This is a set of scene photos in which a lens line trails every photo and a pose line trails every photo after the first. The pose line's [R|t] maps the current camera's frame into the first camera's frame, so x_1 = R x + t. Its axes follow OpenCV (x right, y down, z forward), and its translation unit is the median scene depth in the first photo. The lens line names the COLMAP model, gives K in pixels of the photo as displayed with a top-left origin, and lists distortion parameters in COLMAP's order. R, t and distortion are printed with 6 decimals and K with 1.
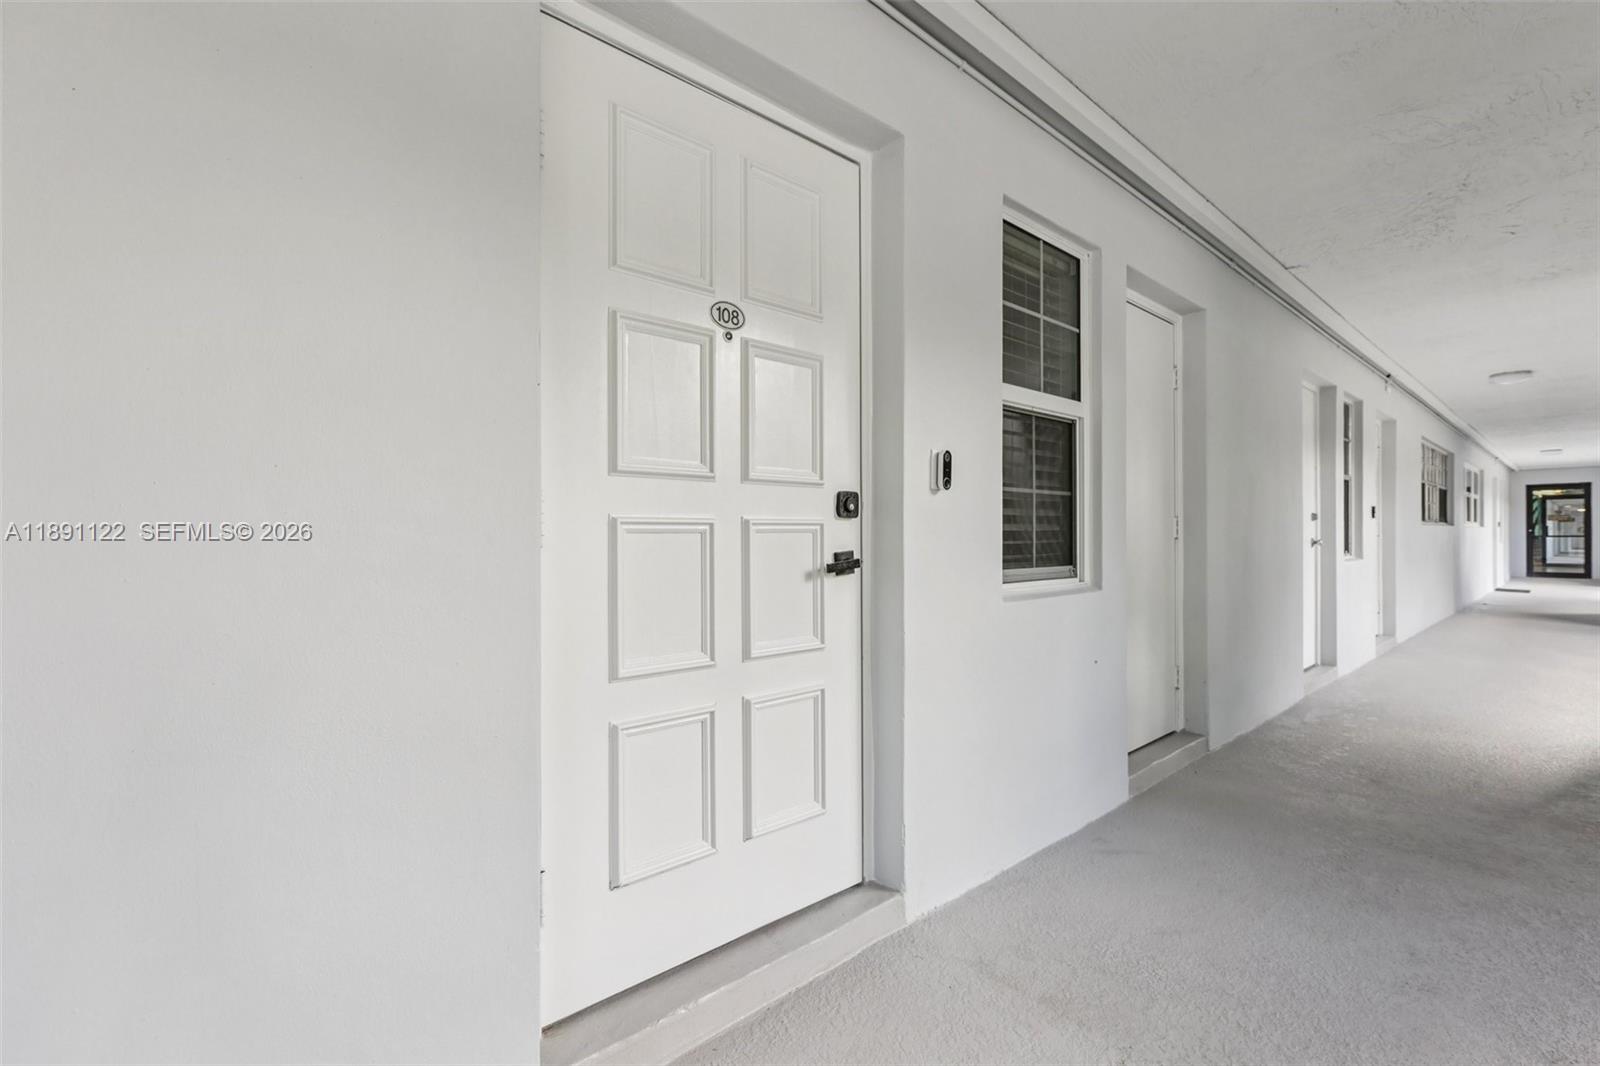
lens RADIAL K [[716.6, 0, 814.6], [0, 716.6, 538.0], [0, 0, 1]] dist [0.002251, 0.001380]
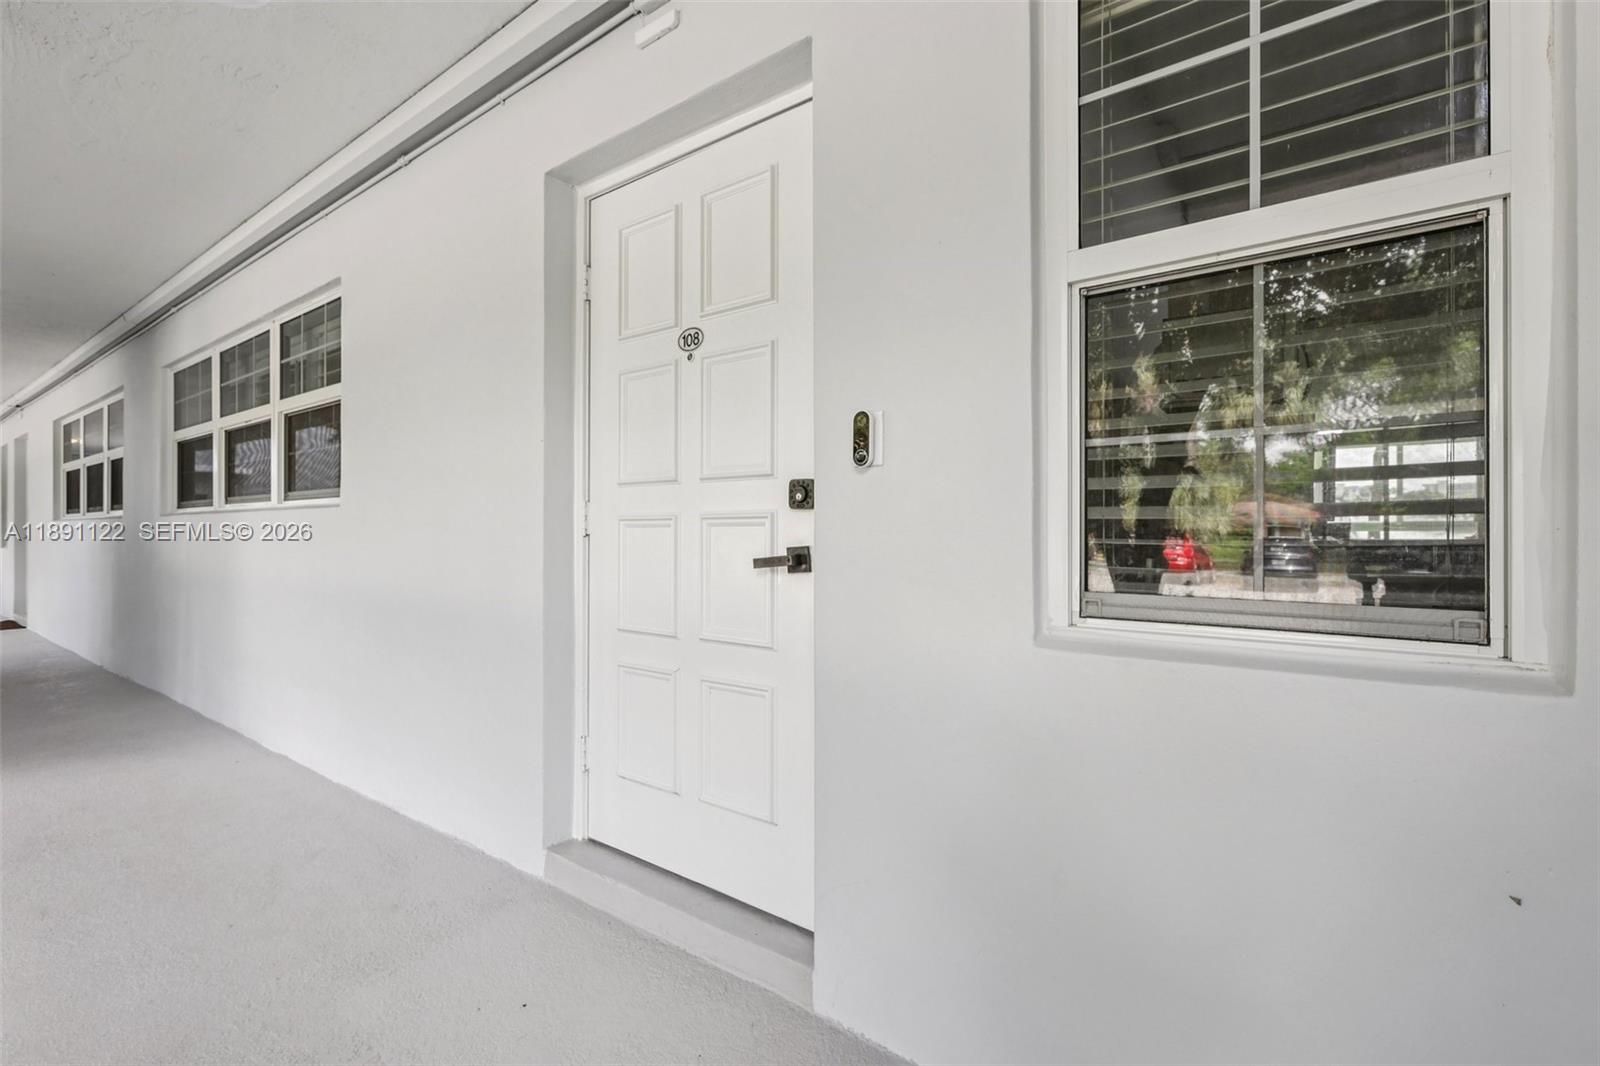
lens RADIAL K [[716.6, 0, 814.0], [0, 716.6, 526.2], [0, 0, 1]] dist [0.002251, 0.001380]
pose [[0.195936, 0.000537, -0.980617, 0.932218], [-0.000343, 1.000000, 0.000480, -0.007072], [0.980617, 0.000242, 0.195936, 0.853623]]
